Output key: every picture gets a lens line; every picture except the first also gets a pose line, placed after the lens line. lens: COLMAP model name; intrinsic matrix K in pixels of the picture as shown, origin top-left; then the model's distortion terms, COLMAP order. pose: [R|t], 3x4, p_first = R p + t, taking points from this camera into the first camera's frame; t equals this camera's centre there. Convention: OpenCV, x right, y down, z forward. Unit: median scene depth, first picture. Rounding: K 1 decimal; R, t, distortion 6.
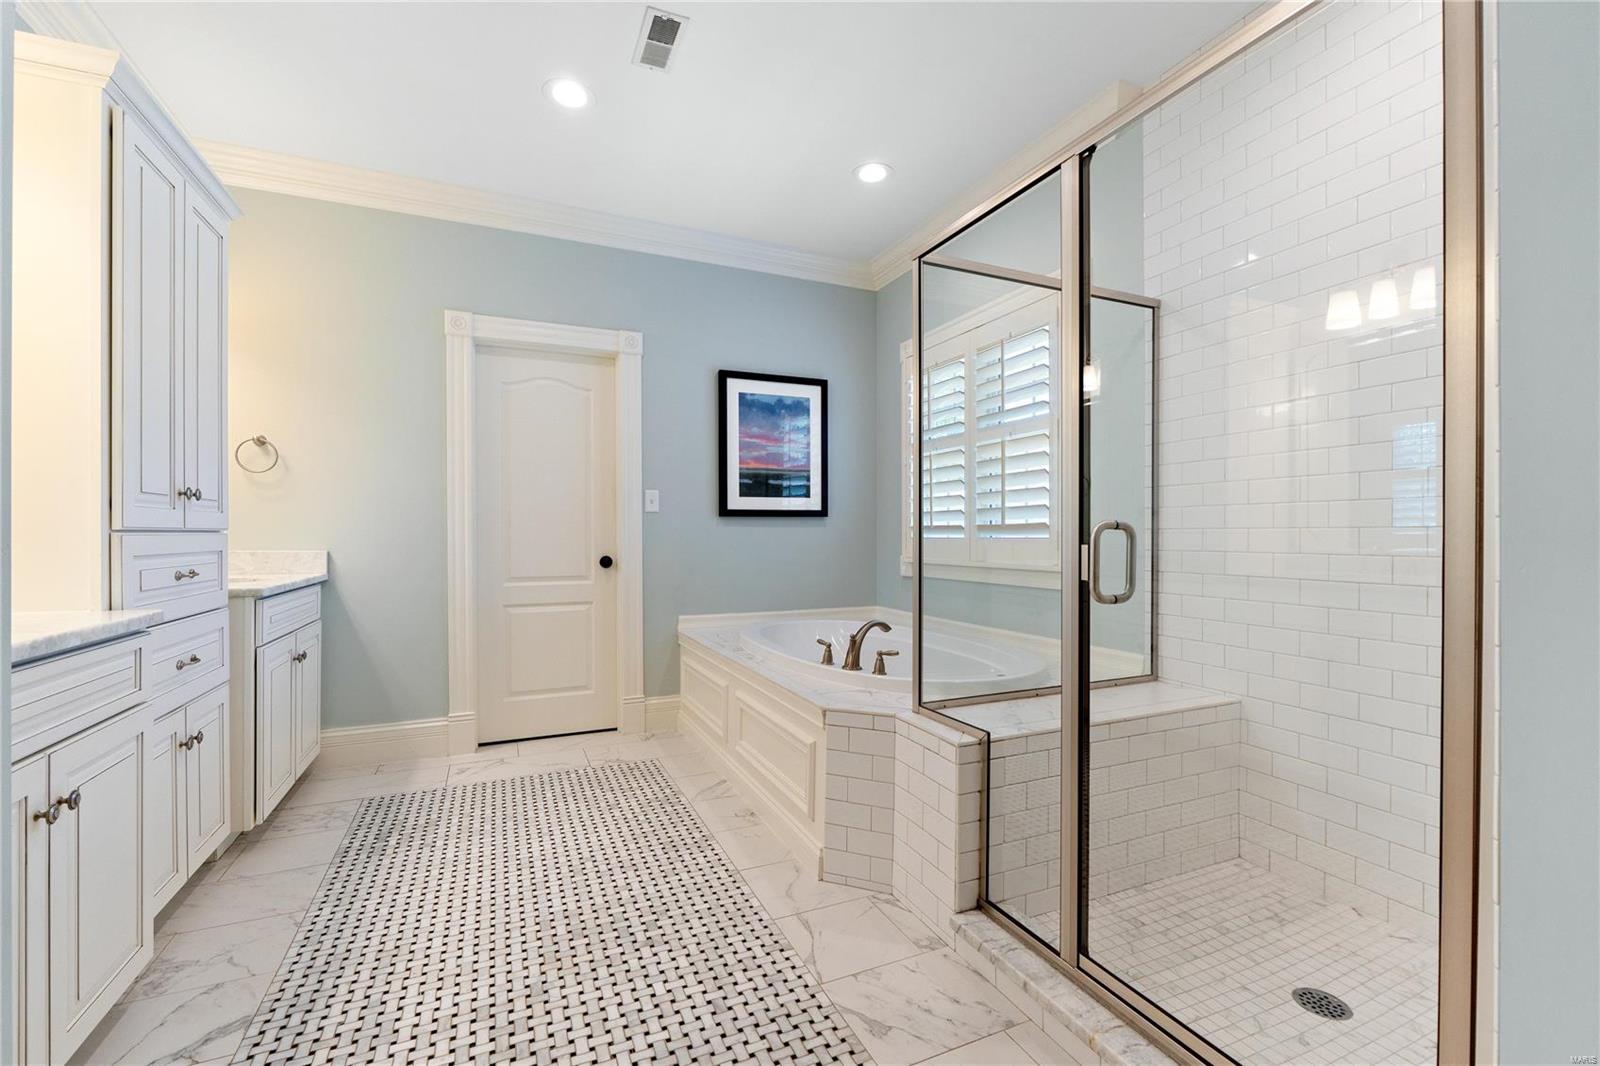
lens RADIAL K [[673.5, 0, 799.3], [0, 673.5, 537.2], [0, 0, 1]] dist [-0.004857, -0.000536]
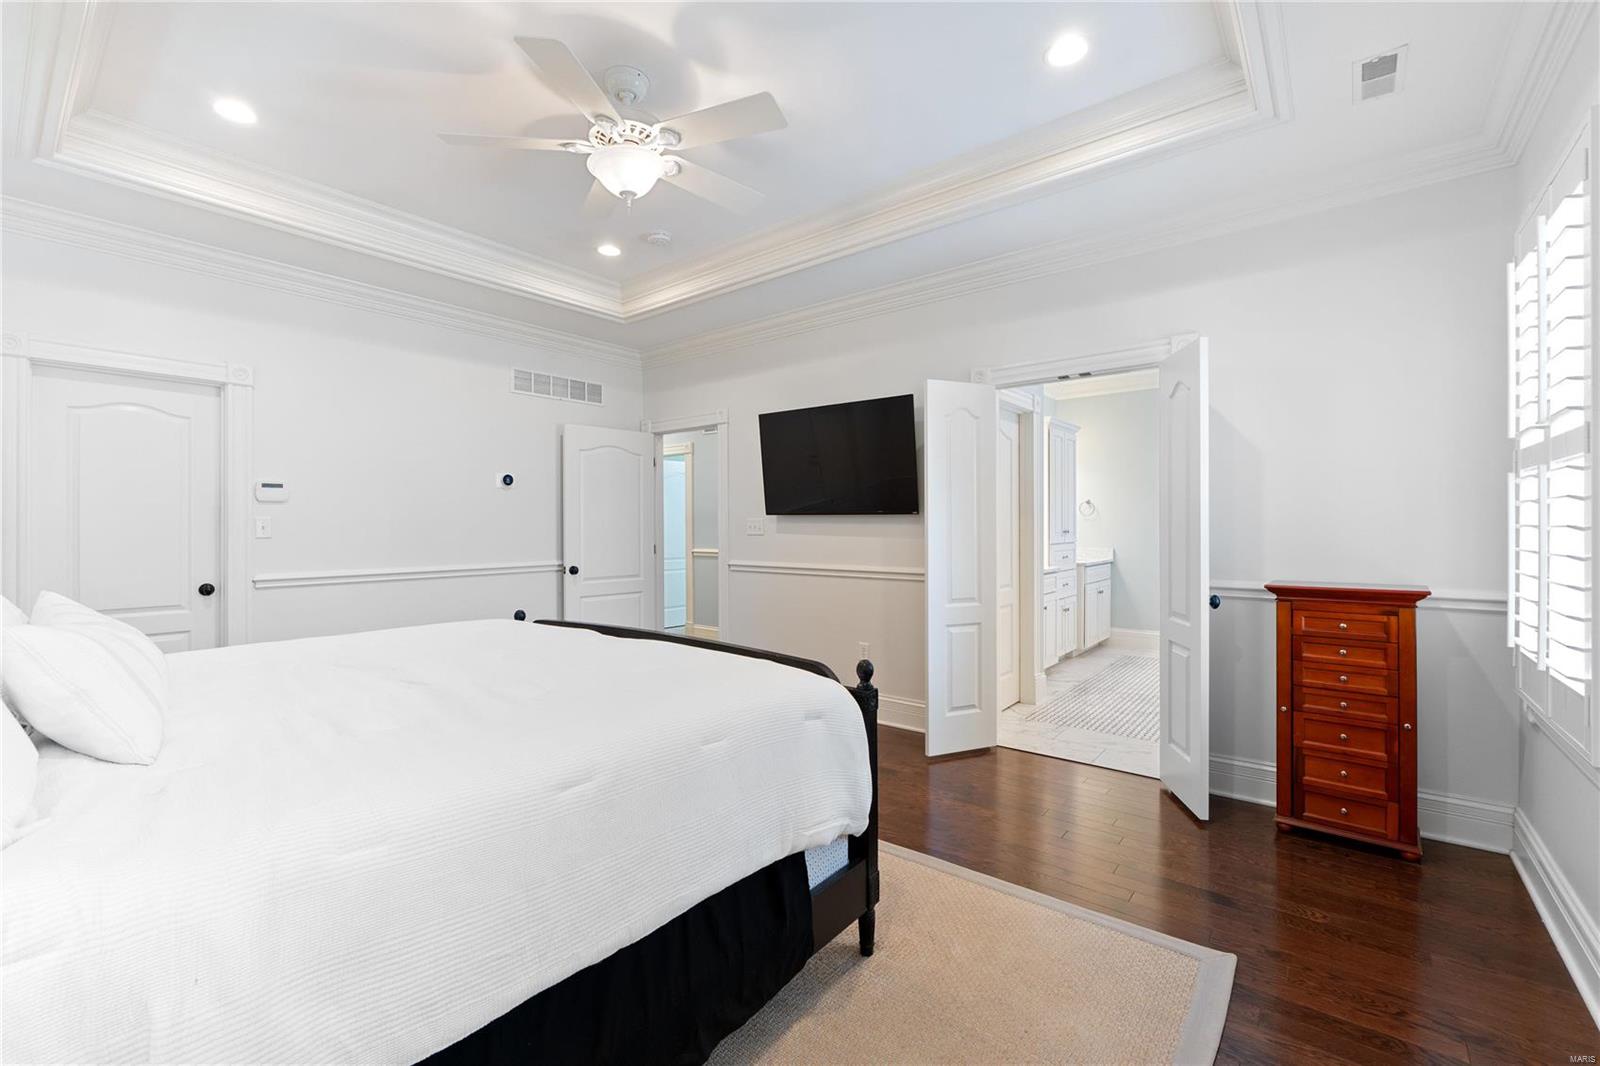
lens RADIAL K [[673.5, 0, 793.4], [0, 673.5, 525.4], [0, 0, 1]] dist [-0.004857, -0.000536]
pose [[0.447060, -0.000626, -0.894504, 0.995725], [-0.003361, 0.999992, -0.002379, -0.059443], [0.894497, 0.004071, 0.447055, -1.153863]]
